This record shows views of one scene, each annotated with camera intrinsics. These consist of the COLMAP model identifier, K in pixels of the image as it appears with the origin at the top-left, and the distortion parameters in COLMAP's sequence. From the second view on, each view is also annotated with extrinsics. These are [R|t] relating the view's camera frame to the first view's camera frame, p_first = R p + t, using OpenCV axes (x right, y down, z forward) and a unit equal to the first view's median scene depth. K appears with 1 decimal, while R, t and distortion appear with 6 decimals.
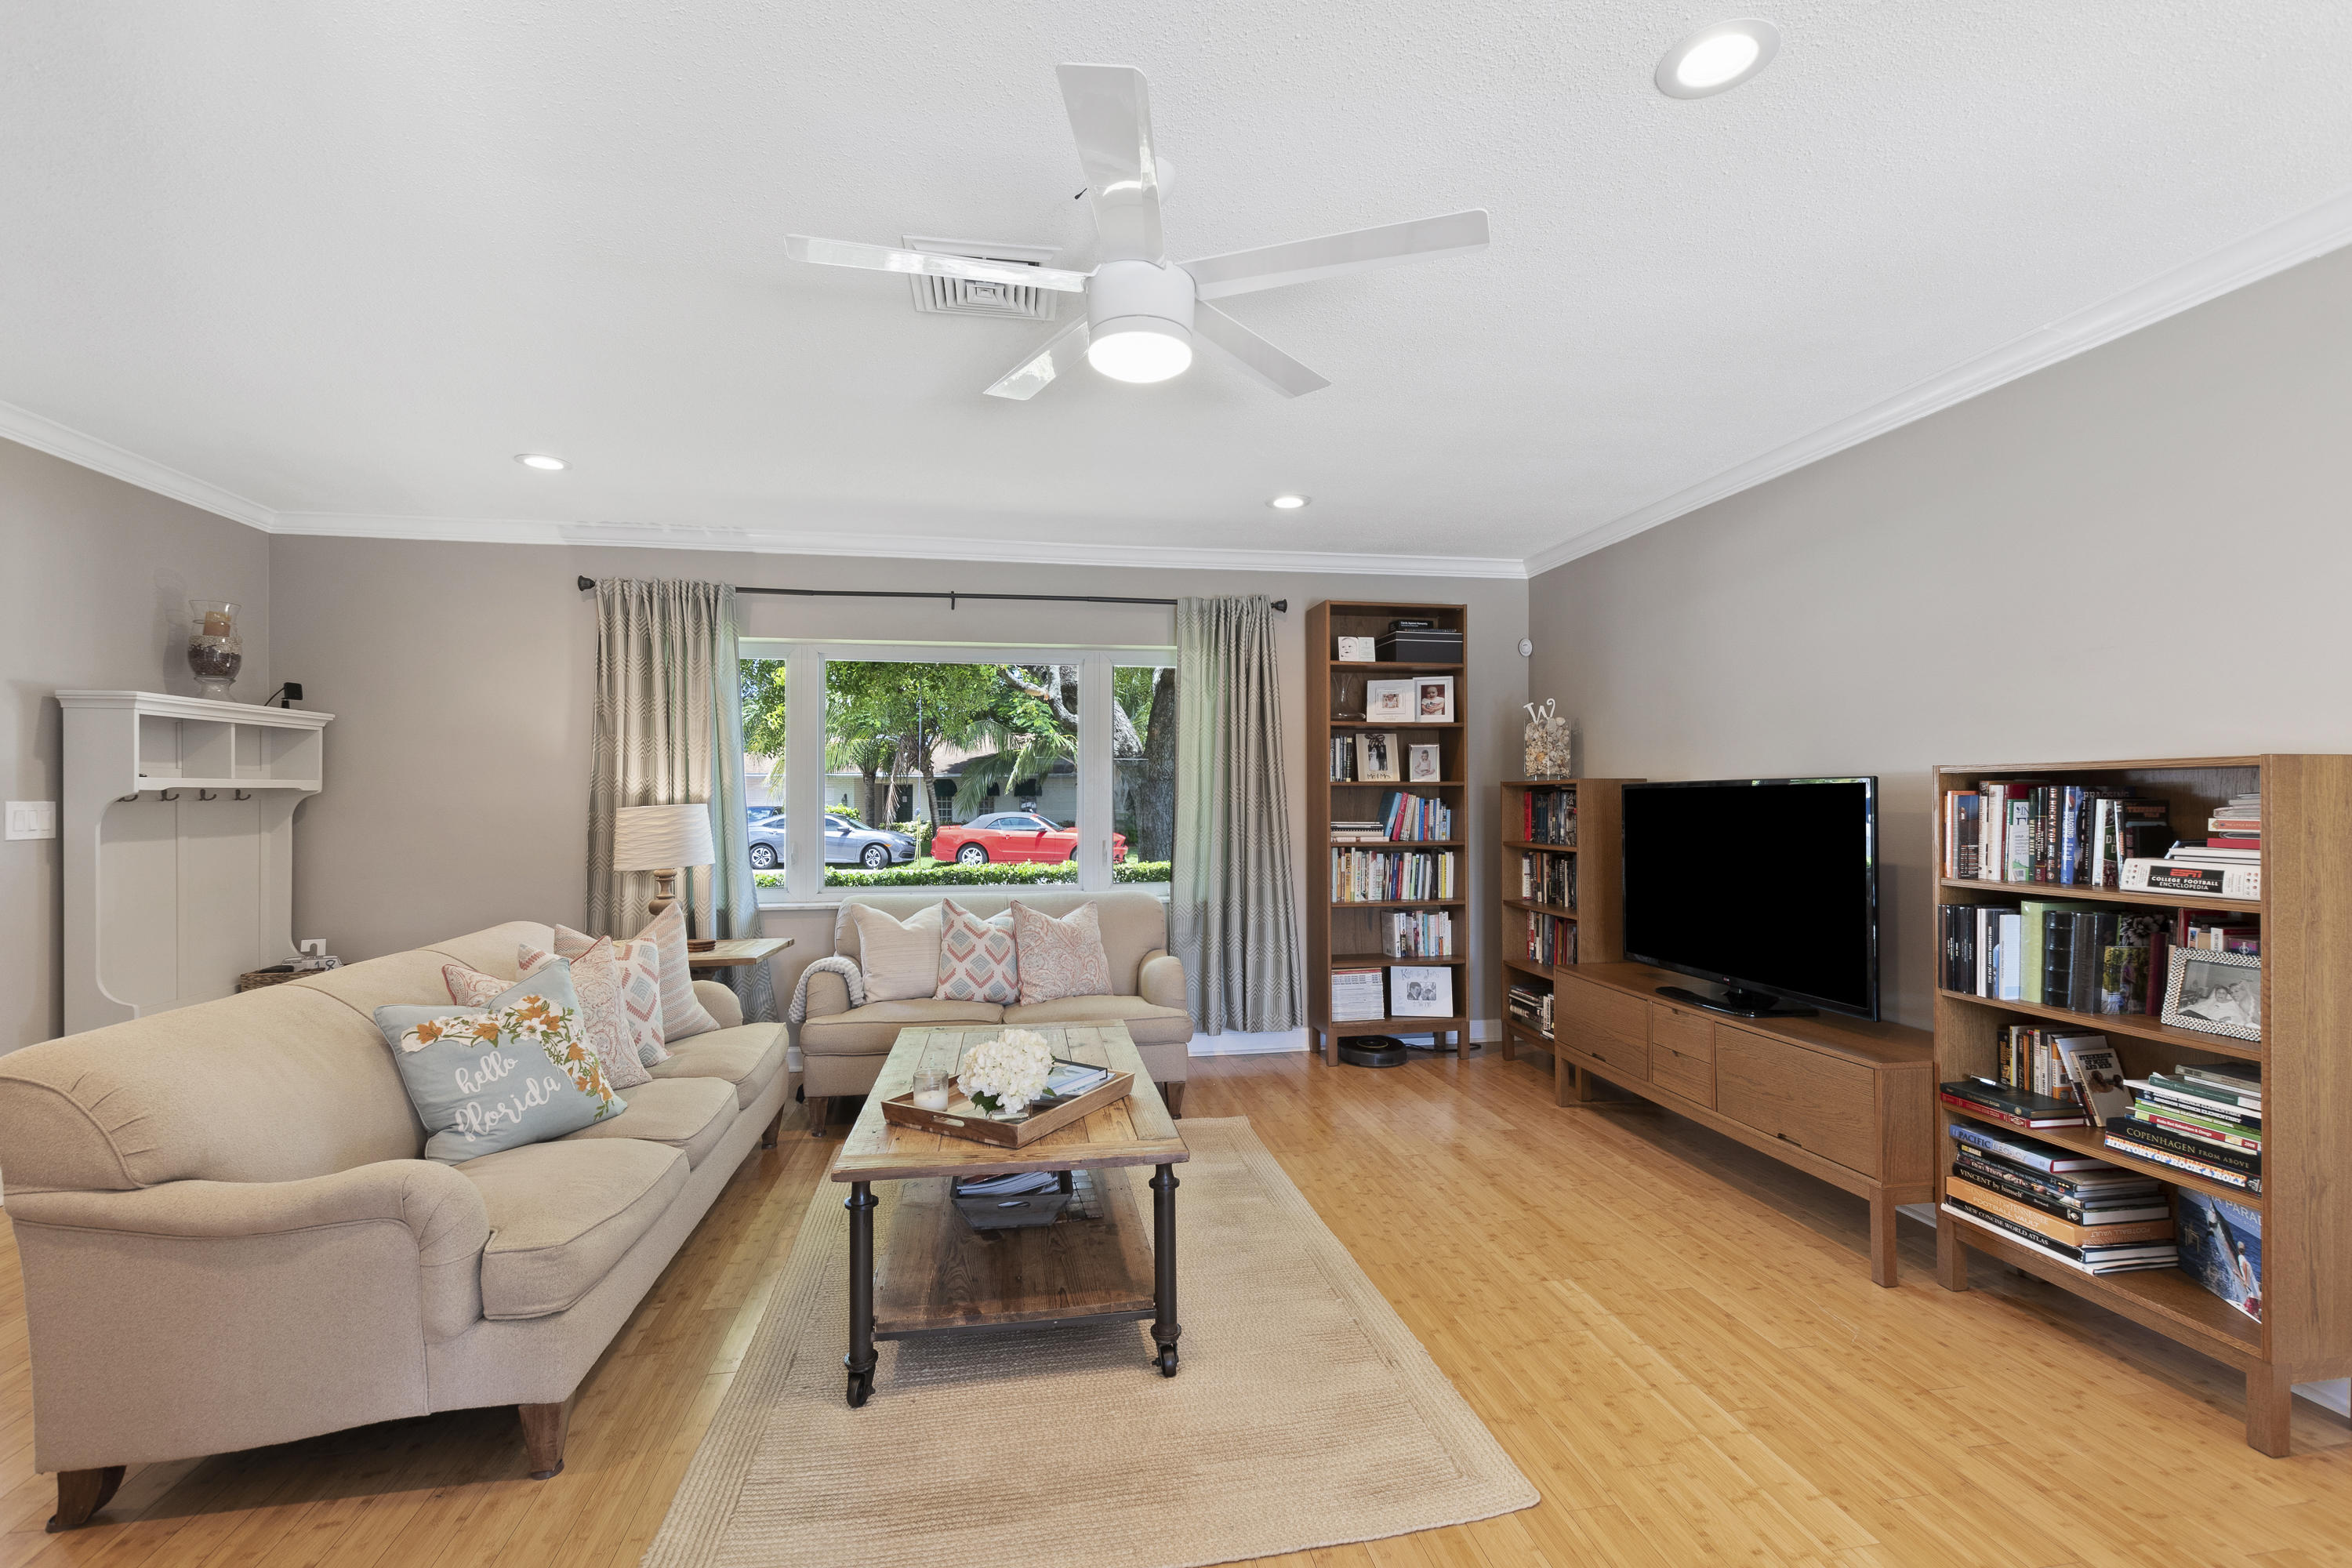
lens RADIAL K [[1015.6, 0, 1173.2], [0, 1015.6, 797.6], [0, 0, 1]] dist [0.010677, -0.005415]
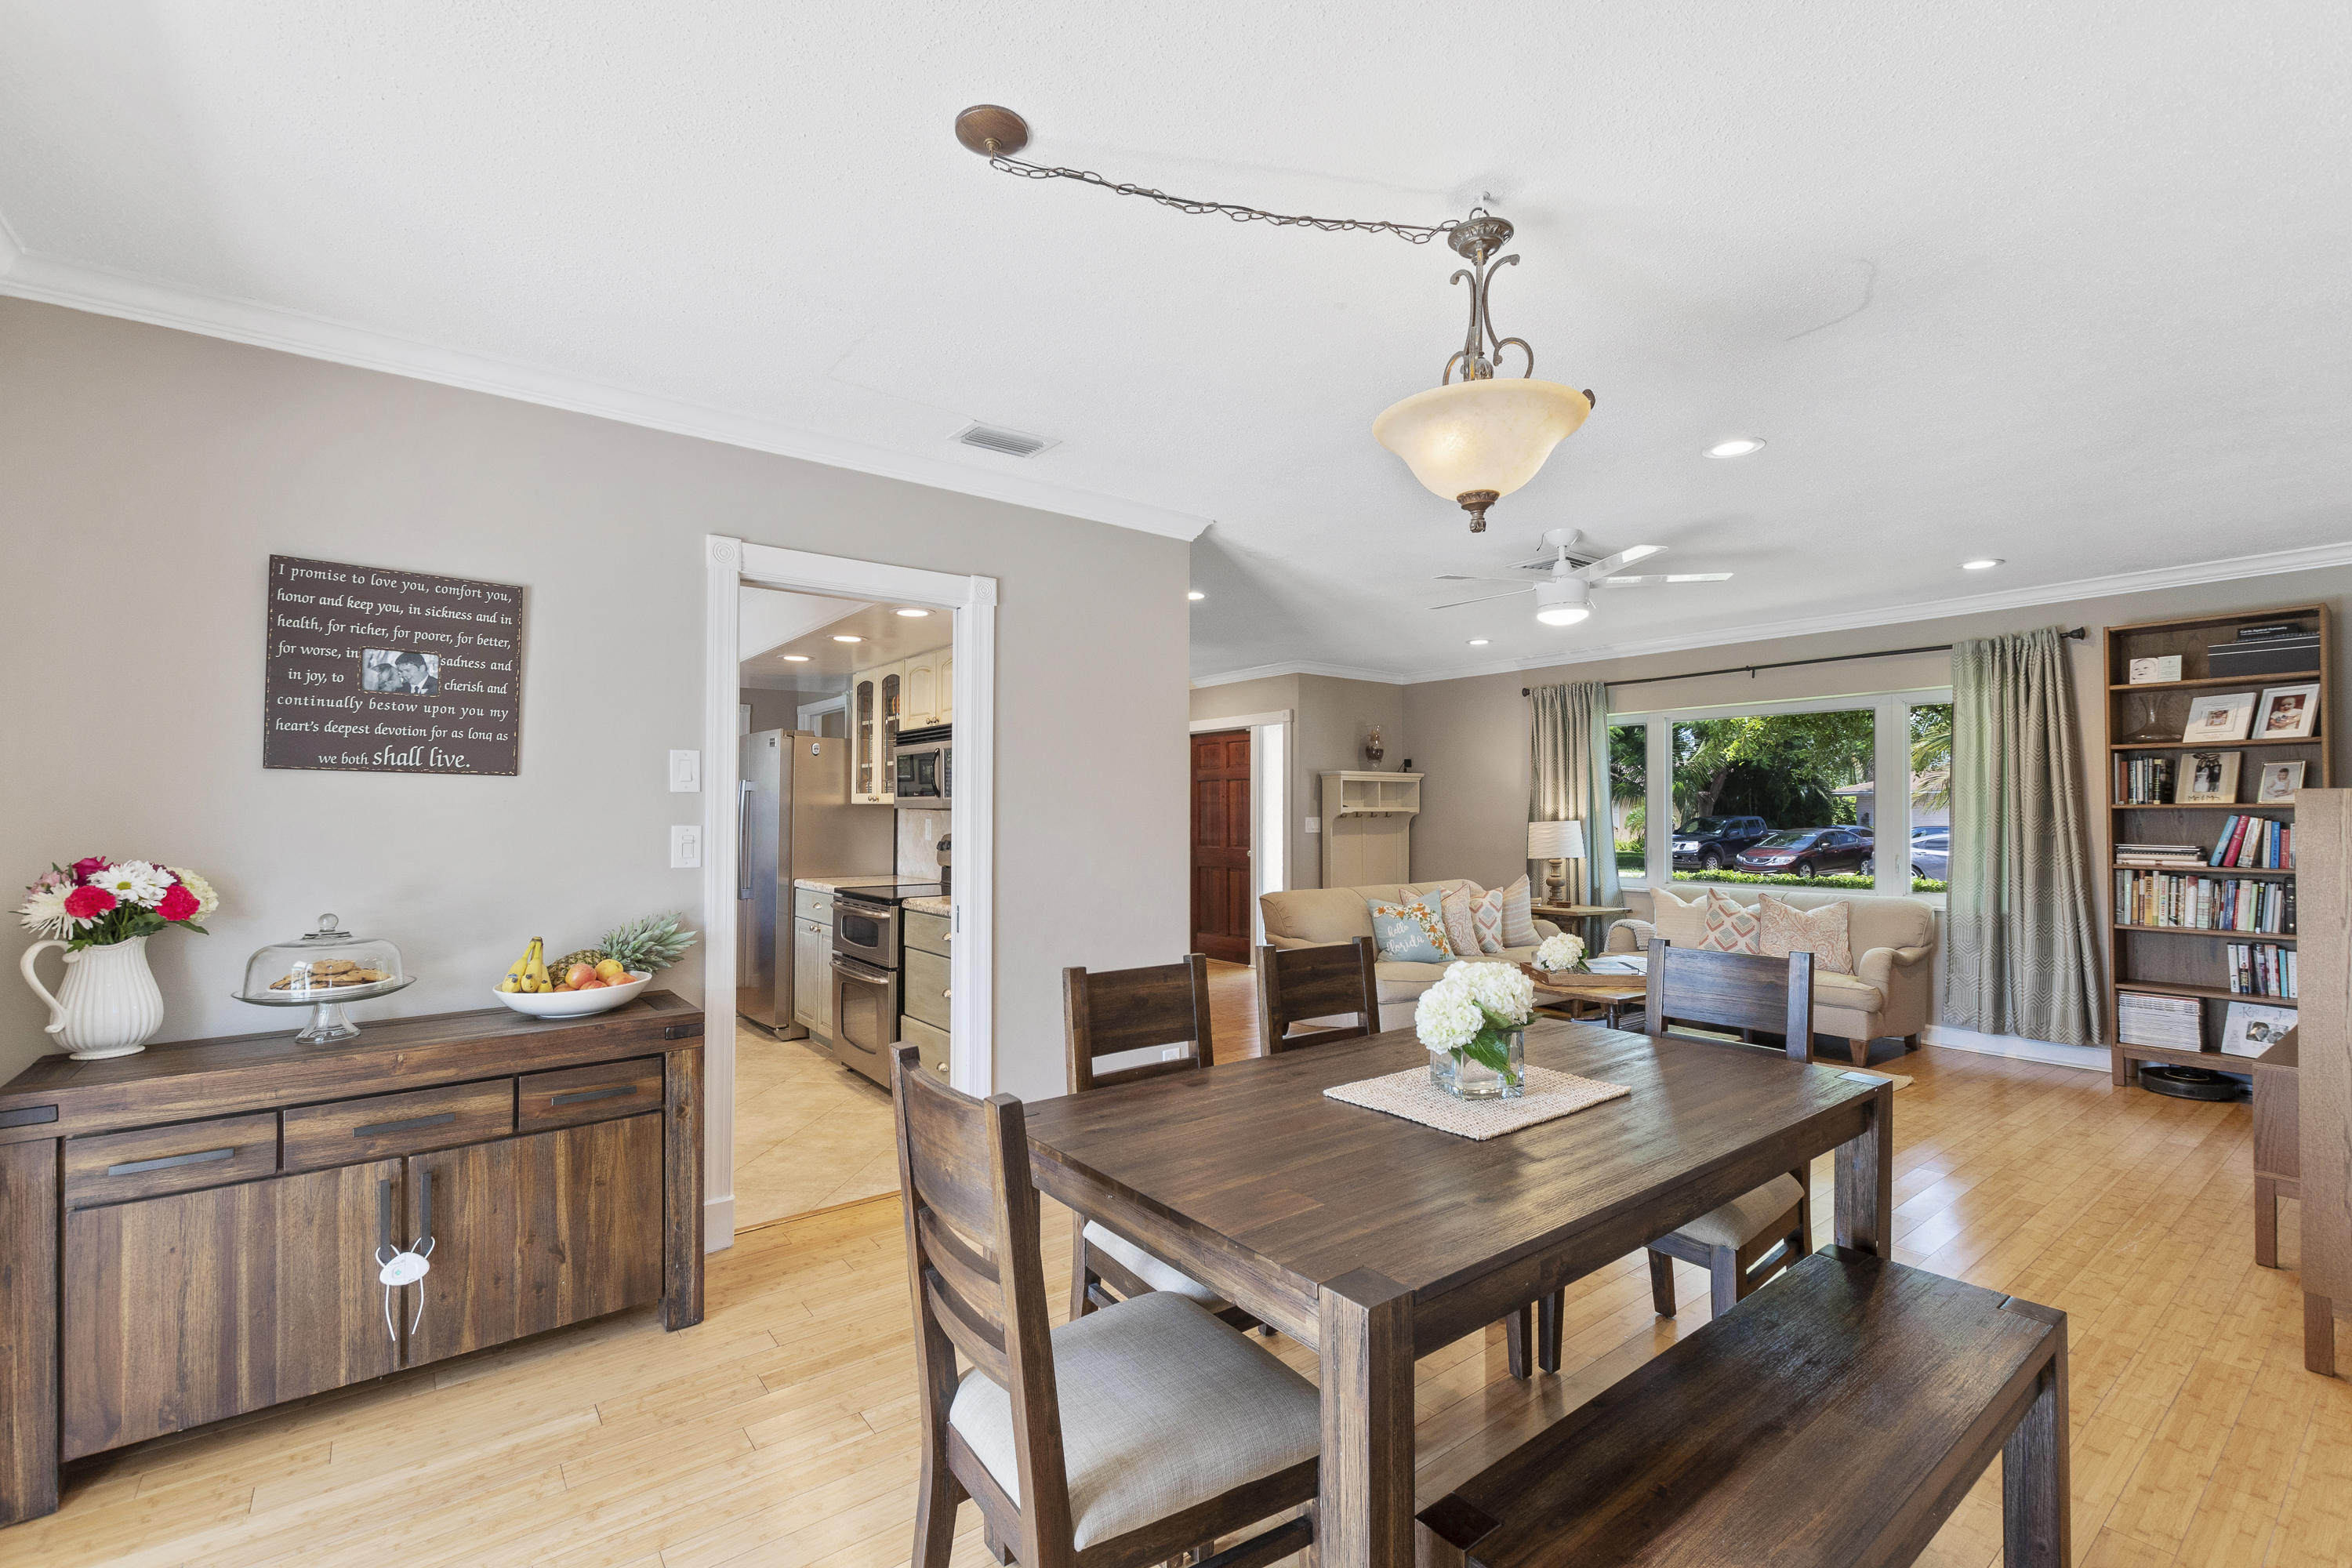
lens RADIAL K [[1015.6, 0, 1173.2], [0, 1015.6, 797.6], [0, 0, 1]] dist [0.010677, -0.005415]
pose [[0.466705, -0.011697, -0.884336, 0.691775], [-0.003203, 0.999884, -0.014915, -0.004754], [0.884407, 0.009793, 0.466613, -0.345409]]
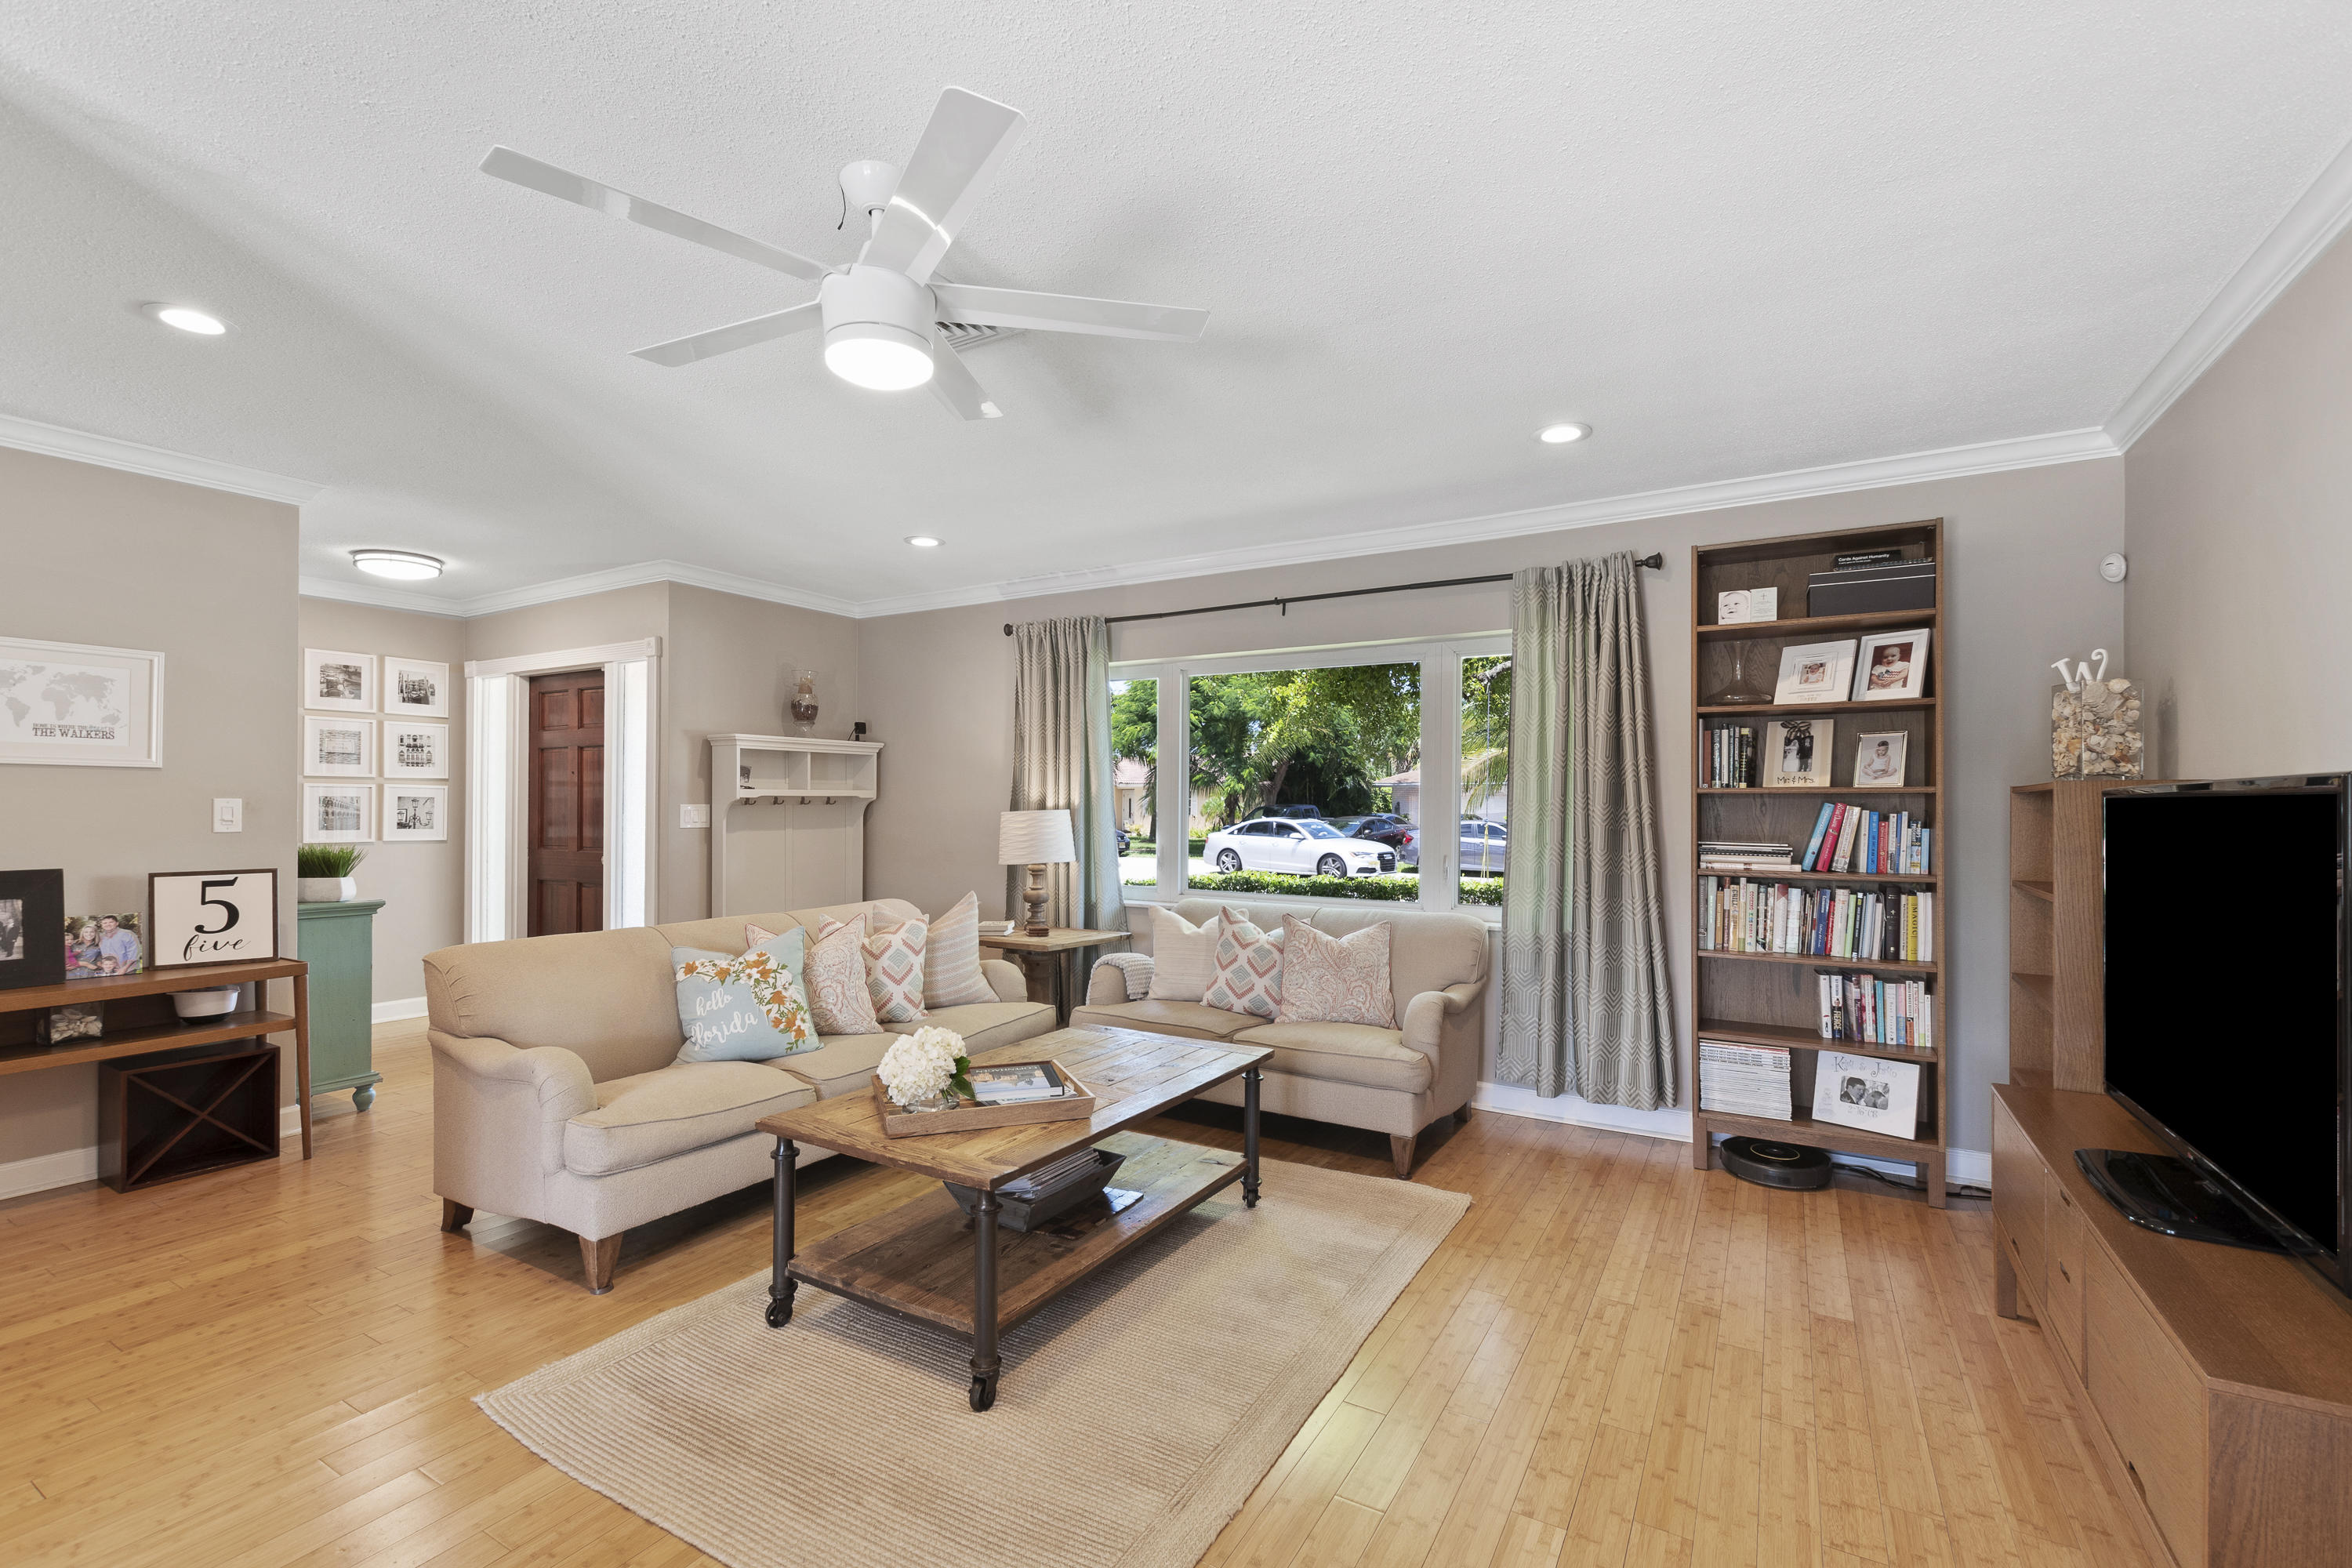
lens RADIAL K [[1018.2, 0, 1173.1], [0, 1018.2, 801.8], [0, 0, 1]] dist [0.005157, 0.000264]
pose [[0.761822, 0.003805, -0.647775, 0.386798], [-0.006539, 0.999977, -0.001817, -0.001715], [0.647754, 0.005620, 0.761829, 0.197900]]
